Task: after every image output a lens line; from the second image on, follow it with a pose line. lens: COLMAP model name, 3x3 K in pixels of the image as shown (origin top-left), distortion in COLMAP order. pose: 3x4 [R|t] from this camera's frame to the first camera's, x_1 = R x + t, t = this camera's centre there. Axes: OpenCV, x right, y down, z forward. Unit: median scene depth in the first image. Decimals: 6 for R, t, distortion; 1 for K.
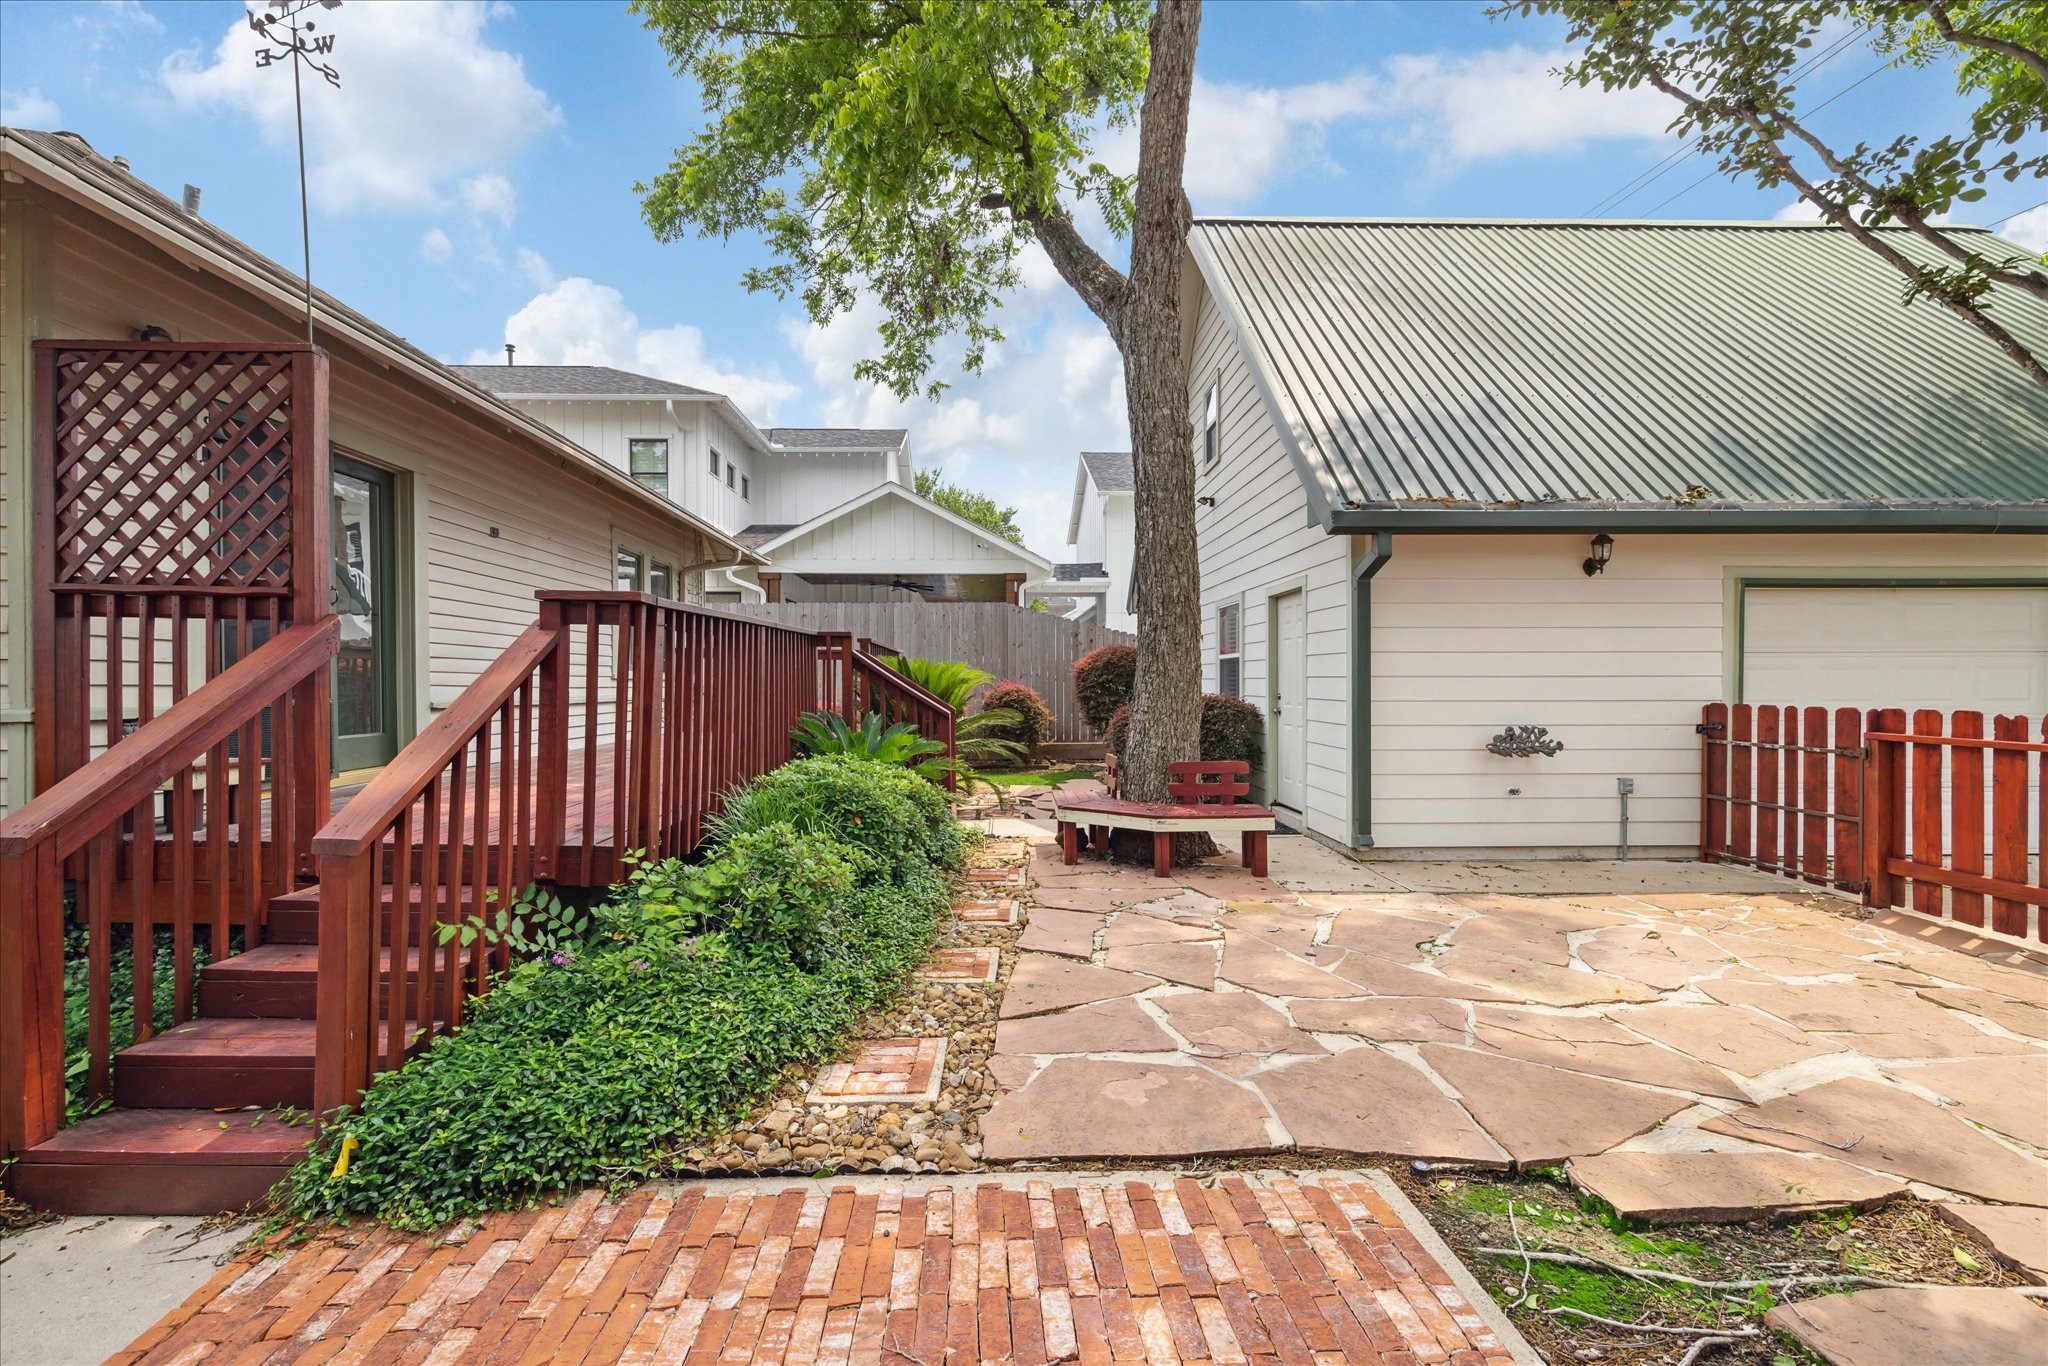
lens RADIAL K [[856.3, 0, 1015.5], [0, 856.3, 668.0], [0, 0, 1]] dist [-0.002877, -0.000031]
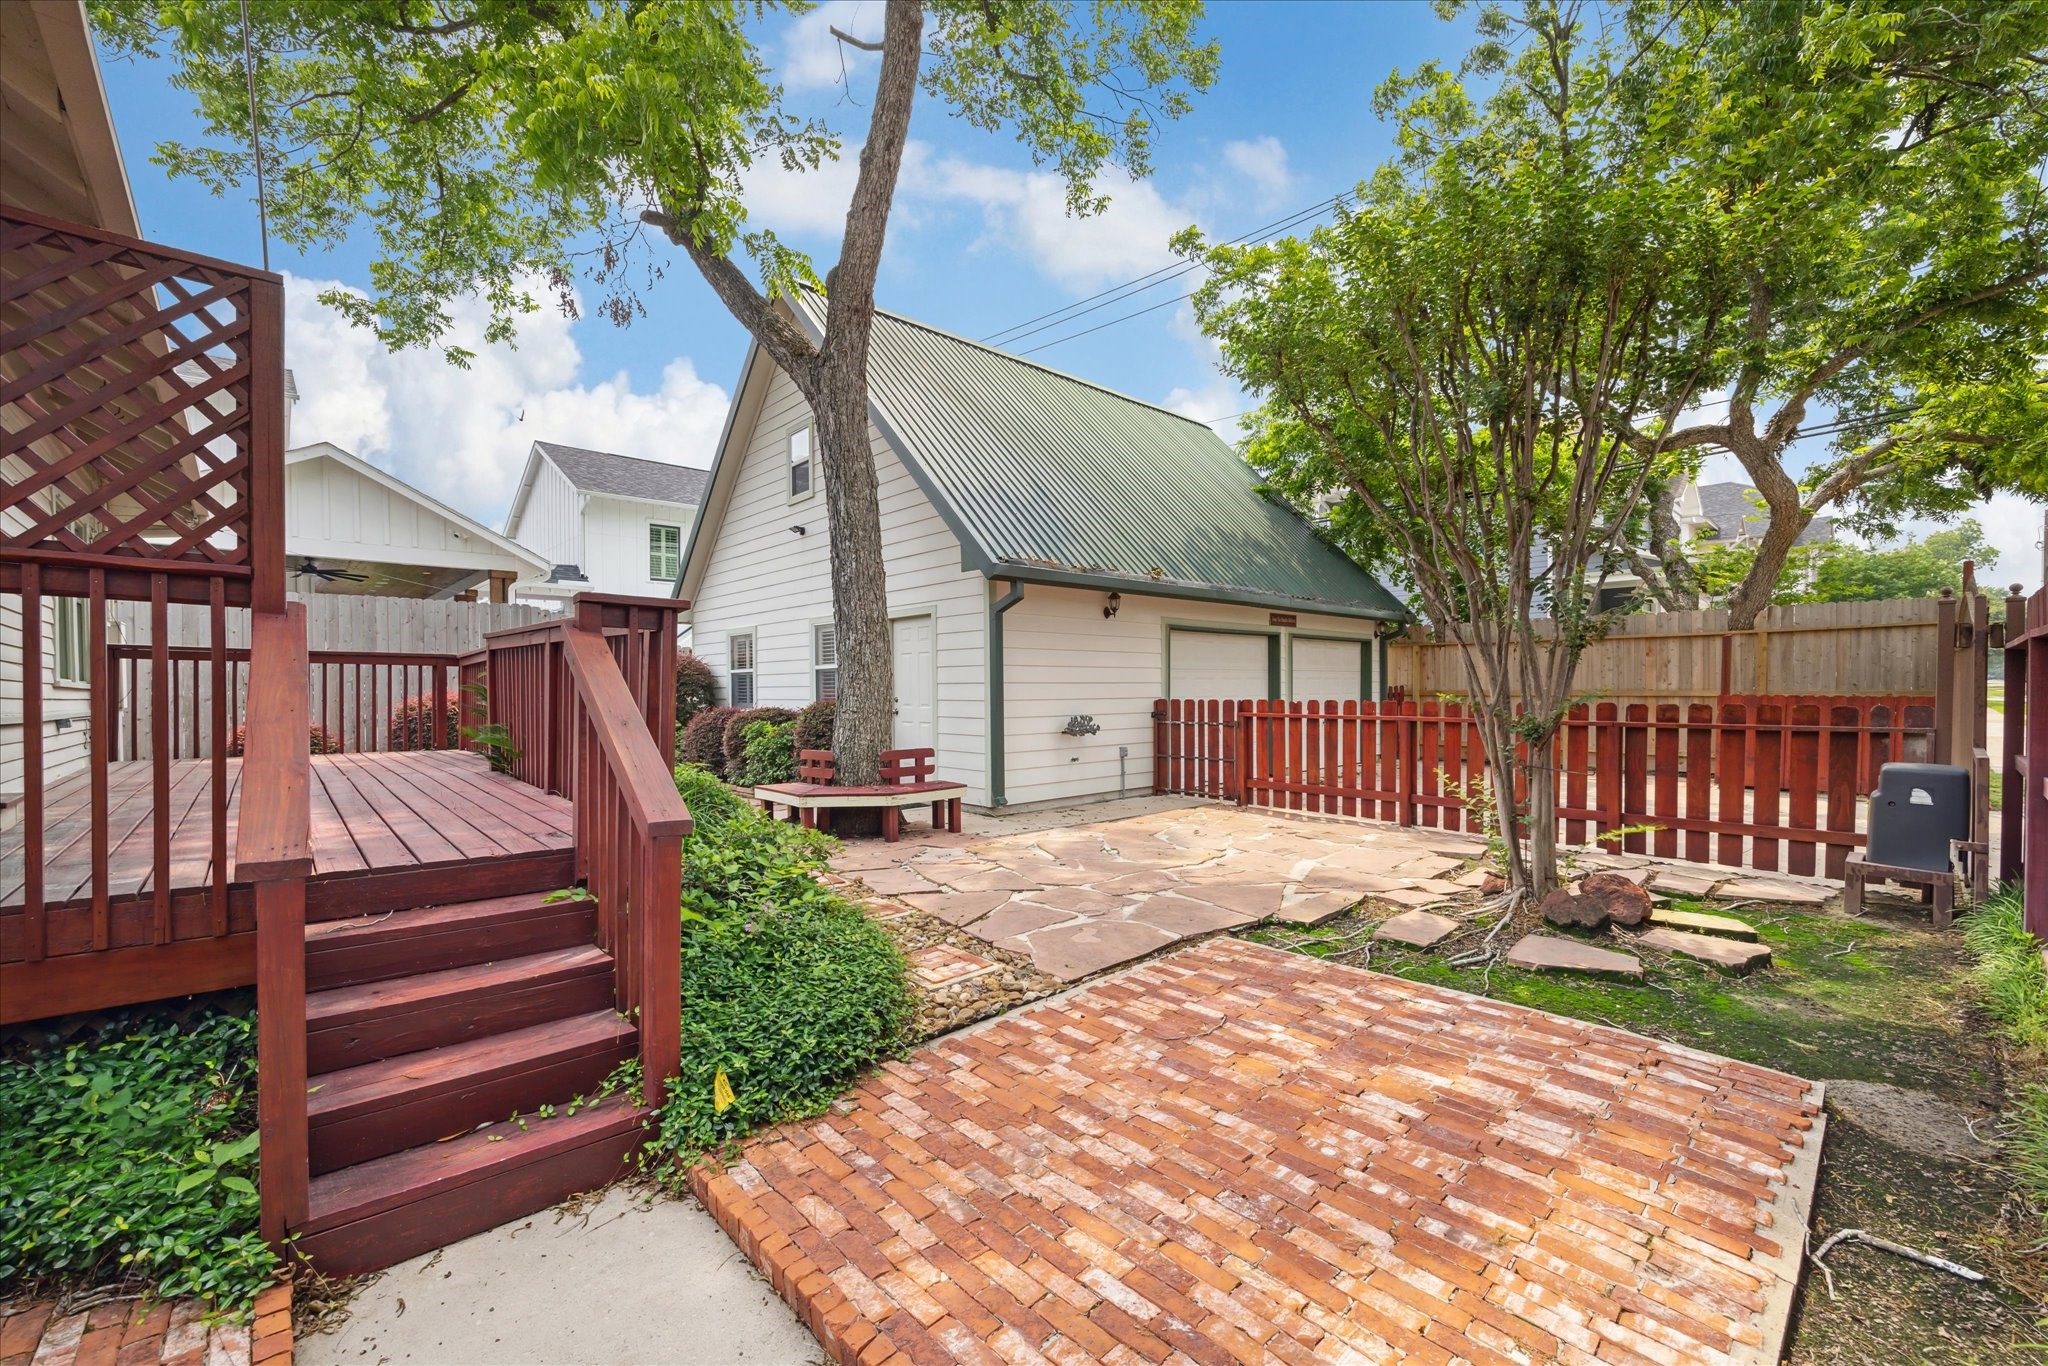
lens RADIAL K [[856.3, 0, 1015.5], [0, 856.3, 668.0], [0, 0, 1]] dist [-0.002877, -0.000031]
pose [[0.745214, 0.012311, 0.666712, -0.808950], [-0.002529, 0.999875, -0.015635, 0.012122], [-0.666821, 0.009965, 0.745151, -0.085419]]
